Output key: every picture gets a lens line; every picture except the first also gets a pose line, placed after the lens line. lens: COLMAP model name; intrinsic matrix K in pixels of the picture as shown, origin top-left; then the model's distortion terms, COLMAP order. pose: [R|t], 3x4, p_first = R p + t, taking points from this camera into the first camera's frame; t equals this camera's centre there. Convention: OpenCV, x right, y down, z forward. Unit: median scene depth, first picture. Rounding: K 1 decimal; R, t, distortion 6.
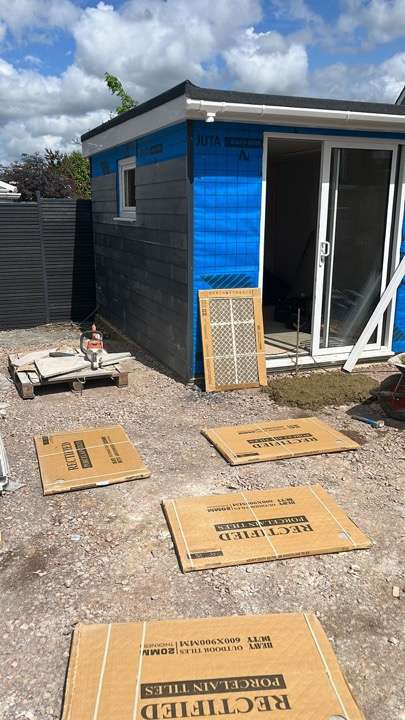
lens RADIAL K [[603.2, 0, 203.4], [0, 603.2, 363.7], [0, 0, 1]] dist [0.042079, -0.034660]
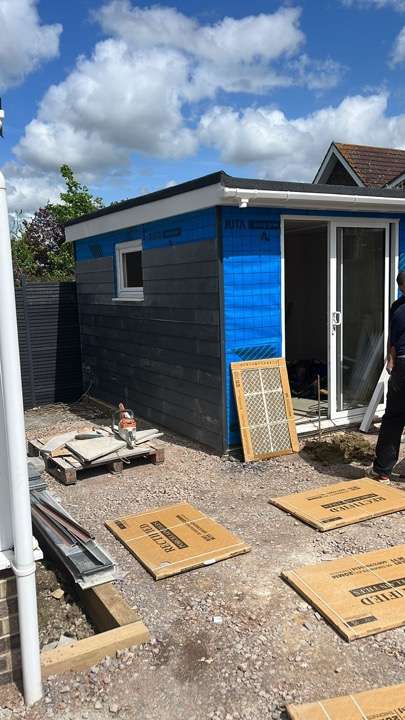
lens RADIAL K [[603.2, 0, 200.0], [0, 603.2, 359.7], [0, 0, 1]] dist [0.042079, -0.034660]
pose [[0.988136, -0.058119, 0.142161, -0.204967], [0.075615, 0.989775, -0.120942, -0.006619], [-0.133679, 0.130256, 0.982427, -0.006696]]
